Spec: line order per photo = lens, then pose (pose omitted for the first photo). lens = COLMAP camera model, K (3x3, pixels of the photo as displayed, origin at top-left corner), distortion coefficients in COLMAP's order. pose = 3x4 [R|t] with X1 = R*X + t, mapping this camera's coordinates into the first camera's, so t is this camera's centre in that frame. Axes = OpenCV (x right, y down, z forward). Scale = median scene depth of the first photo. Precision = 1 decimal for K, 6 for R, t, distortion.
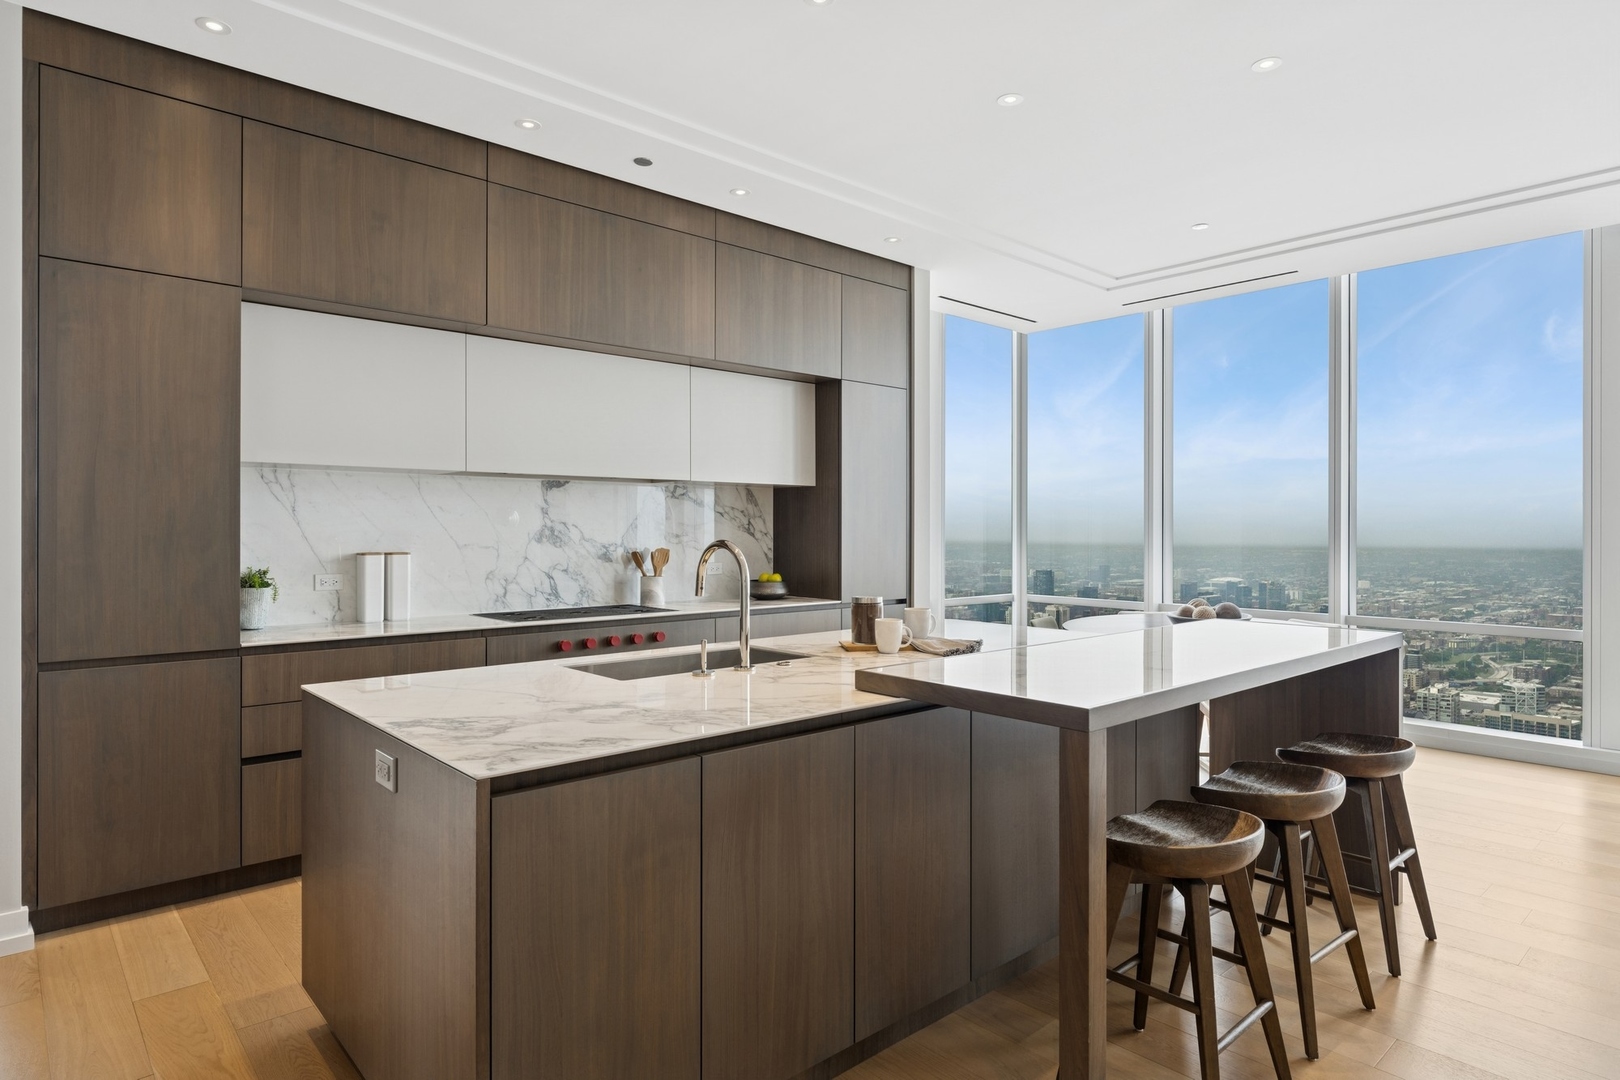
lens RADIAL K [[893.4, 0, 799.9], [0, 893.4, 535.5], [0, 0, 1]] dist [-0.004850, -0.000747]
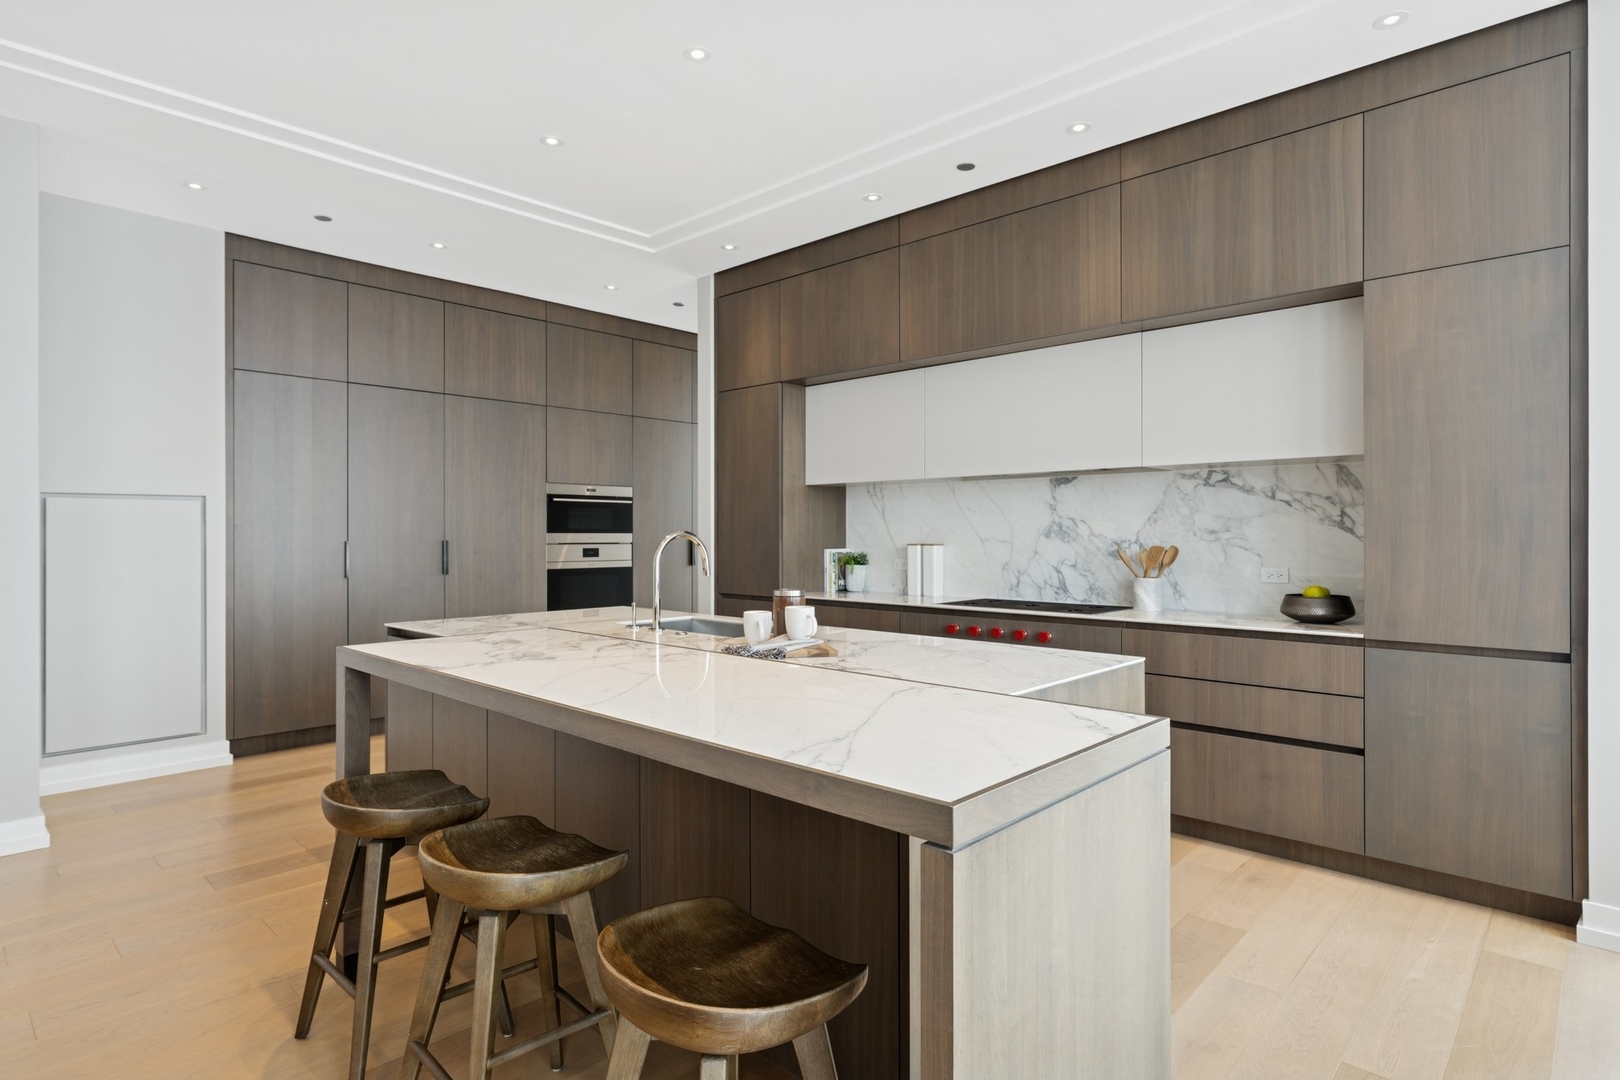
lens RADIAL K [[866.2, 0, 806.6], [0, 866.2, 535.1], [0, 0, 1]] dist [0.002802, 0.000797]
pose [[0.092981, 0.002736, -0.995664, 0.613872], [-0.002650, 0.999993, 0.002501, 0.002548], [0.995664, 0.002406, 0.092987, 0.554661]]
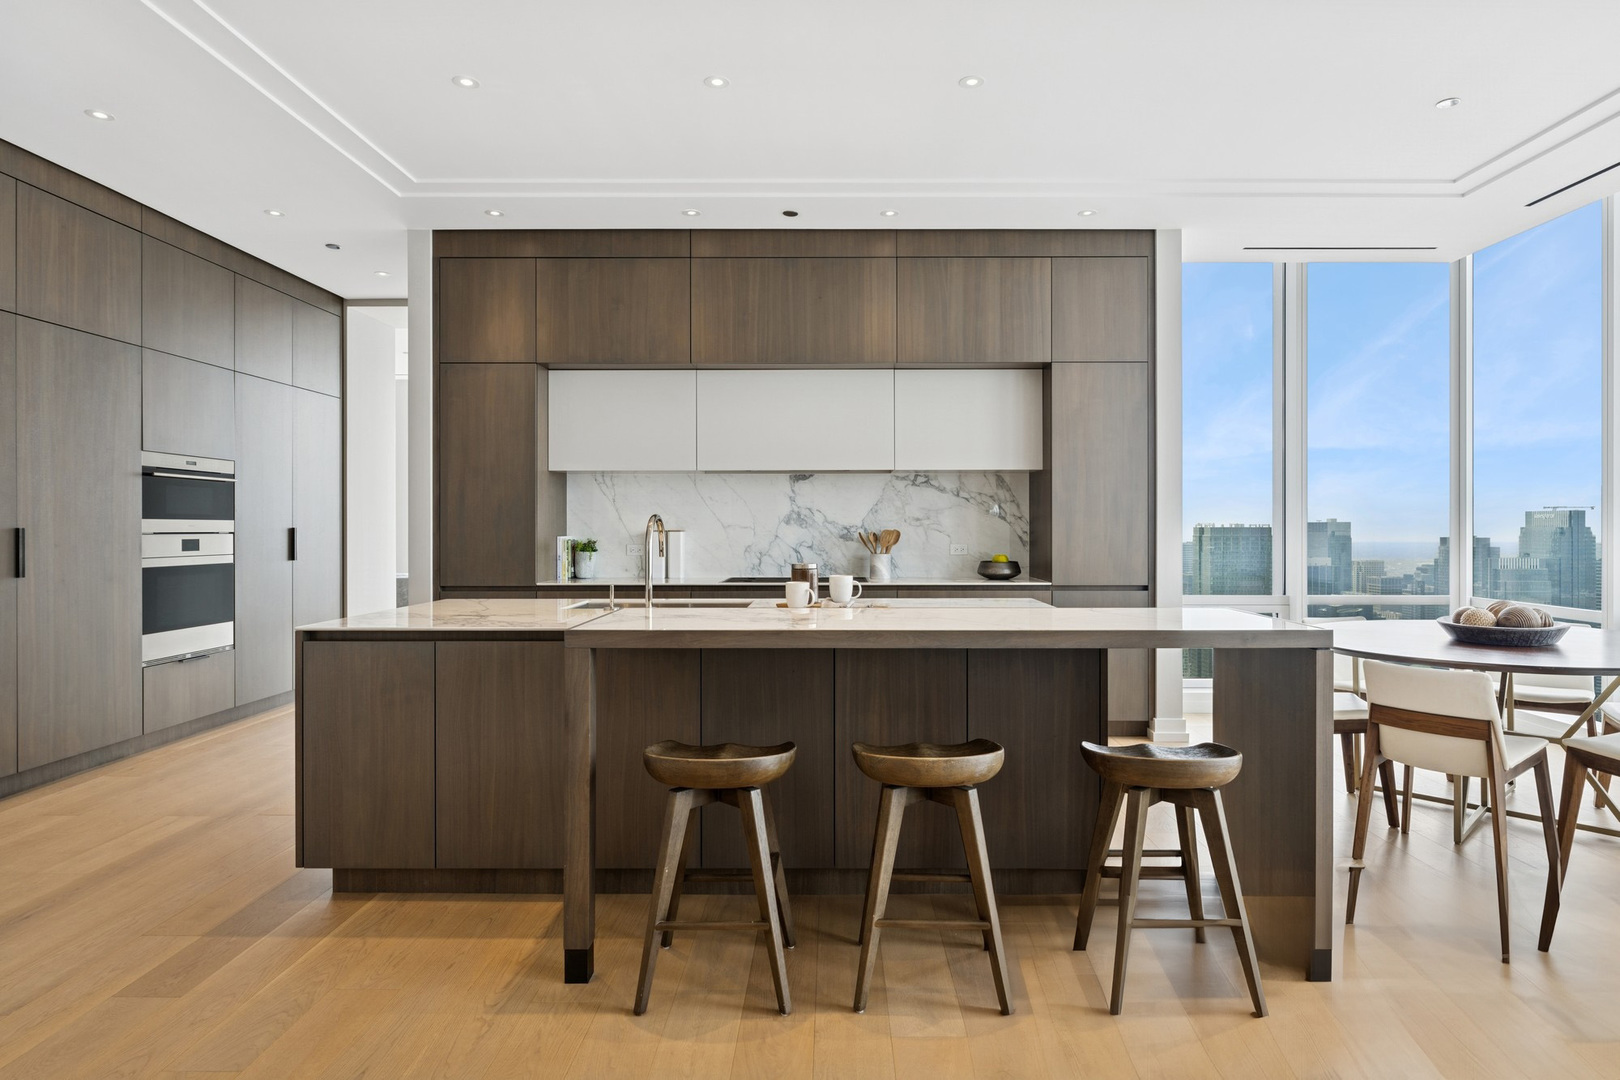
lens RADIAL K [[893.4, 0, 838.8], [0, 893.4, 527.1], [0, 0, 1]] dist [-0.004850, -0.000747]
pose [[0.753150, -0.001842, -0.657847, 0.523838], [-0.001667, 0.999988, -0.004709, 0.015689], [0.657847, 0.004643, 0.753137, 0.088798]]
